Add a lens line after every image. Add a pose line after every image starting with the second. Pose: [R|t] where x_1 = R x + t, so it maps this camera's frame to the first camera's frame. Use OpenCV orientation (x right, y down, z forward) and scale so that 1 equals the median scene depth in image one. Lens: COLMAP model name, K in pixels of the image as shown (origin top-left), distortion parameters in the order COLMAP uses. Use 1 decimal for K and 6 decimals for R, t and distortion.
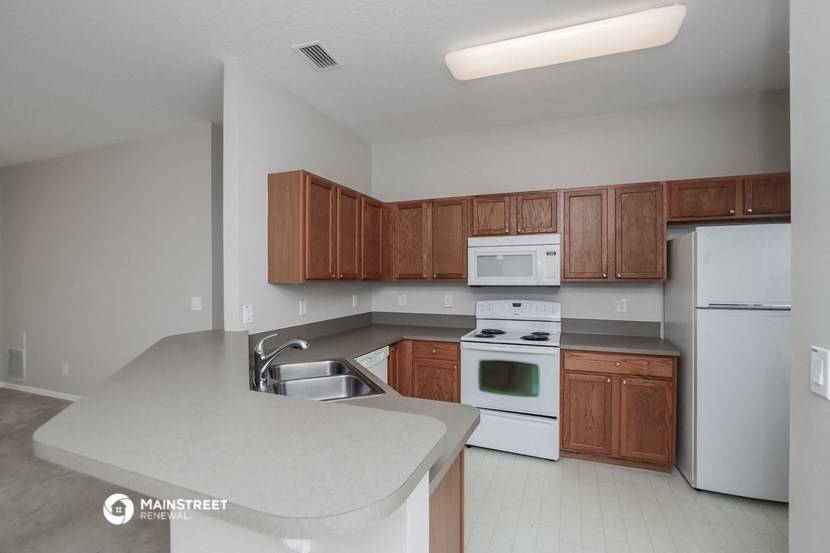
lens RADIAL K [[382.7, 0, 415.0], [0, 382.7, 276.5], [0, 0, 1]] dist [-0.018601, 0.000404]
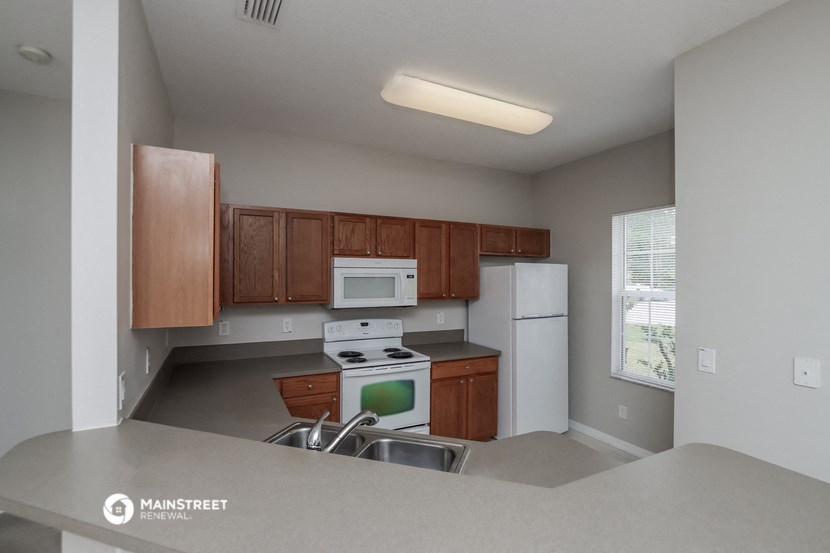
lens RADIAL K [[382.7, 0, 415.0], [0, 382.7, 276.5], [0, 0, 1]] dist [-0.018601, 0.000404]
pose [[0.674677, 0.006816, 0.738082, -0.425970], [-0.003751, 0.999976, -0.005806, -0.051062], [-0.738103, 0.001148, 0.674687, 0.230247]]
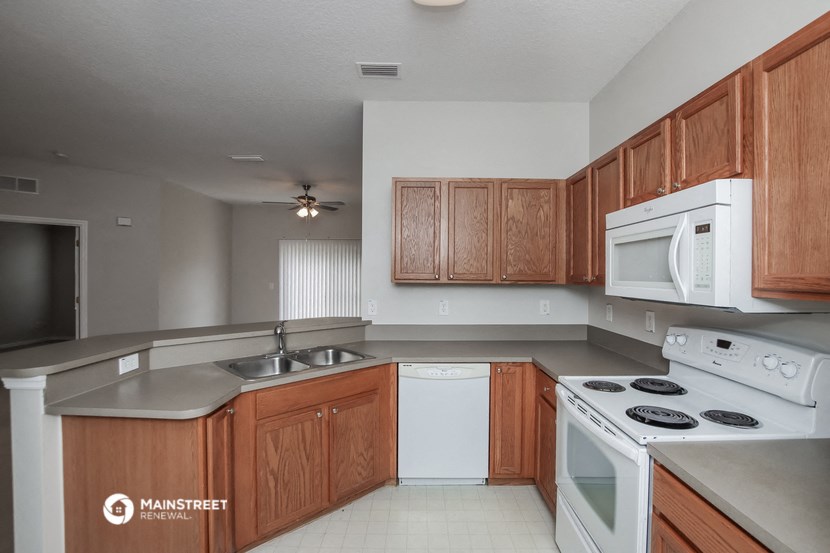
lens RADIAL K [[382.7, 0, 415.0], [0, 382.7, 276.5], [0, 0, 1]] dist [-0.018601, 0.000404]
pose [[0.365372, 0.015573, -0.930731, 0.595916], [-0.011327, 0.999860, 0.012283, -0.008853], [0.930793, 0.006055, 0.365497, 0.523039]]
